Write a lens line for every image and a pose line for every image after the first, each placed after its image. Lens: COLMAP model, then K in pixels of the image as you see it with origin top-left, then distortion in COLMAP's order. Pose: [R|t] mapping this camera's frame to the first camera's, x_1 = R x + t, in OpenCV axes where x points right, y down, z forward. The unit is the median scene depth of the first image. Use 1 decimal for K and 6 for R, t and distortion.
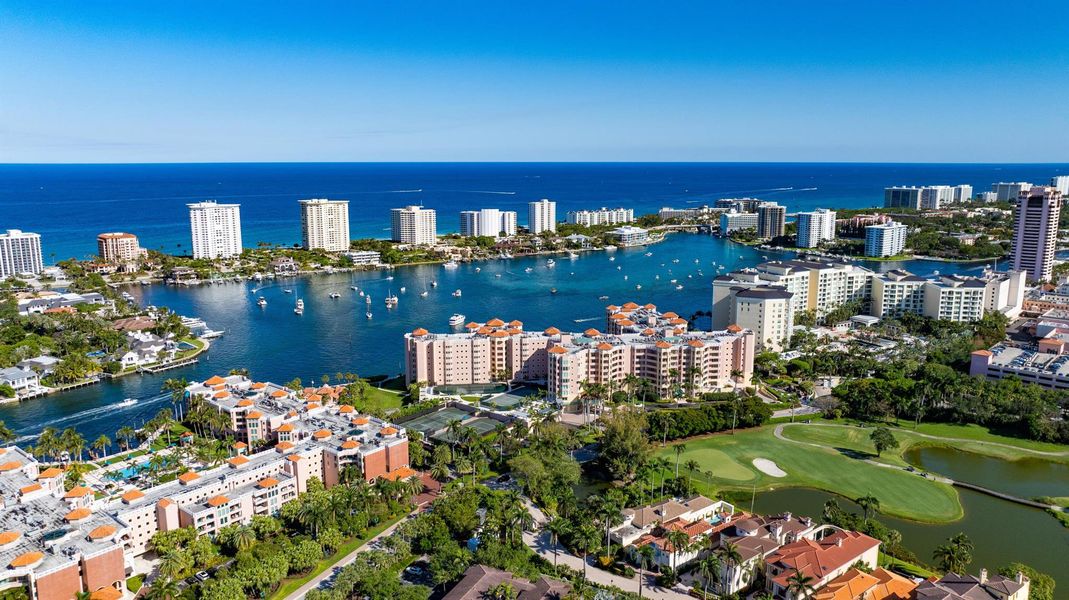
lens RADIAL K [[748.0, 0, 534.5], [0, 748.0, 300.0], [0, 0, 1]] dist [-0.001650, -0.044359]
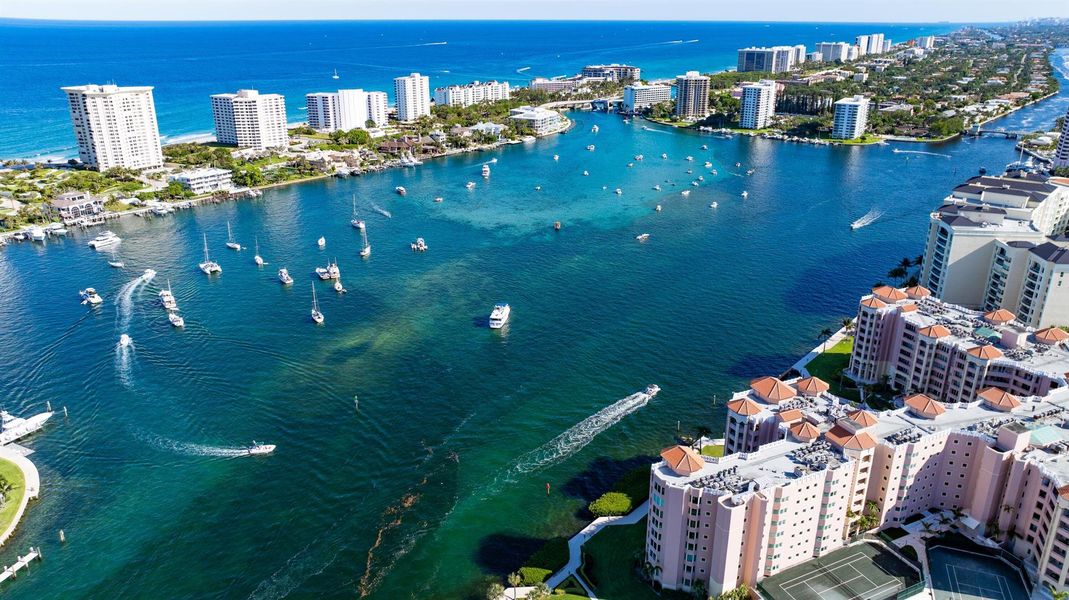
lens RADIAL K [[748.0, 0, 534.5], [0, 748.0, 300.0], [0, 0, 1]] dist [-0.001650, -0.044359]
pose [[0.949764, -0.108570, 0.293532, -0.147371], [0.055403, 0.981414, 0.183733, -0.052898], [-0.308024, -0.158241, 0.938126, 0.279814]]
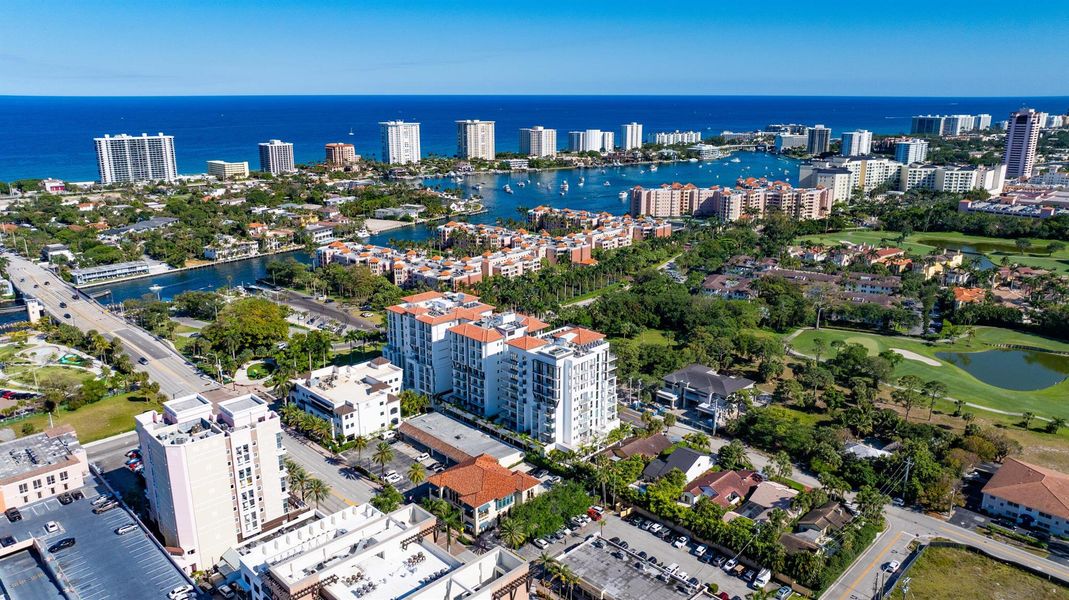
lens RADIAL K [[749.7, 0, 534.5], [0, 749.7, 300.0], [0, 0, 1]] dist [-0.017390, 0.000268]
pose [[0.999738, 0.007260, -0.021718, -0.152351], [-0.005396, 0.996393, 0.084688, 0.067330], [0.022254, -0.084549, 0.996171, -0.324977]]
